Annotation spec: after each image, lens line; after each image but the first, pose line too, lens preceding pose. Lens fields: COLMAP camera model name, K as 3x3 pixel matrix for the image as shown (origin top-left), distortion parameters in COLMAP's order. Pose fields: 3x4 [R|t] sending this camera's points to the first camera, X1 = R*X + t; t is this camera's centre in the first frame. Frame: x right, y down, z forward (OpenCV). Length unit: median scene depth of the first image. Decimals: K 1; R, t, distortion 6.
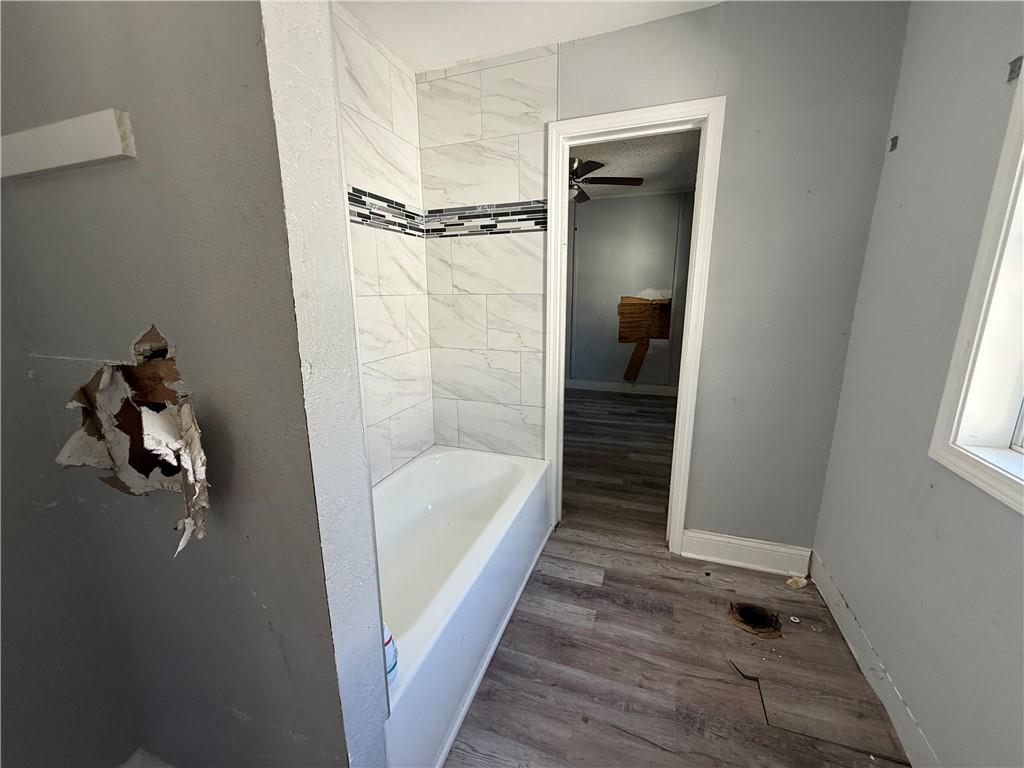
lens RADIAL K [[407.6, 0, 512.2], [0, 407.6, 392.5], [0, 0, 1]] dist [0.002611, 0.000200]
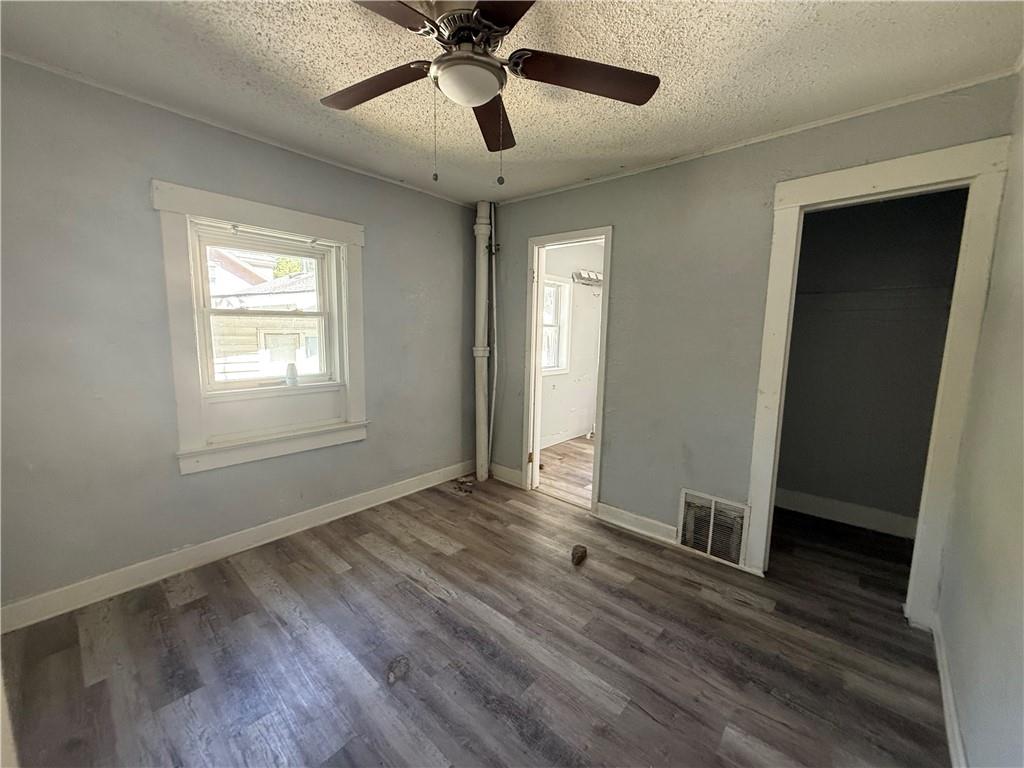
lens RADIAL K [[407.6, 0, 514.6], [0, 407.6, 383.5], [0, 0, 1]] dist [0.002611, 0.000200]
pose [[-0.933550, -0.056028, 0.354042, -0.041899], [0.075008, 0.935306, 0.345798, -0.259657], [-0.350512, 0.349375, -0.868953, 1.011288]]
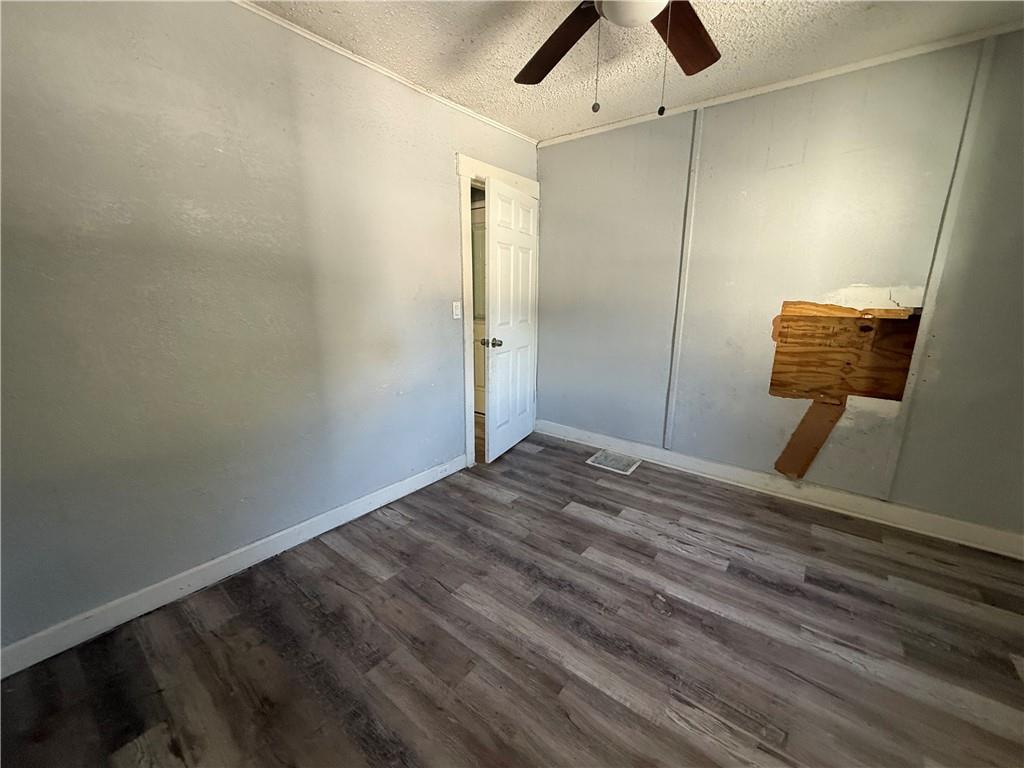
lens RADIAL K [[407.6, 0, 513.7], [0, 407.6, 386.5], [0, 0, 1]] dist [0.002611, 0.000200]
pose [[0.953007, 0.080612, -0.292025, 0.116171], [-0.083474, 0.996506, 0.002667, -0.113042], [0.291219, 0.021835, 0.956407, 0.463135]]
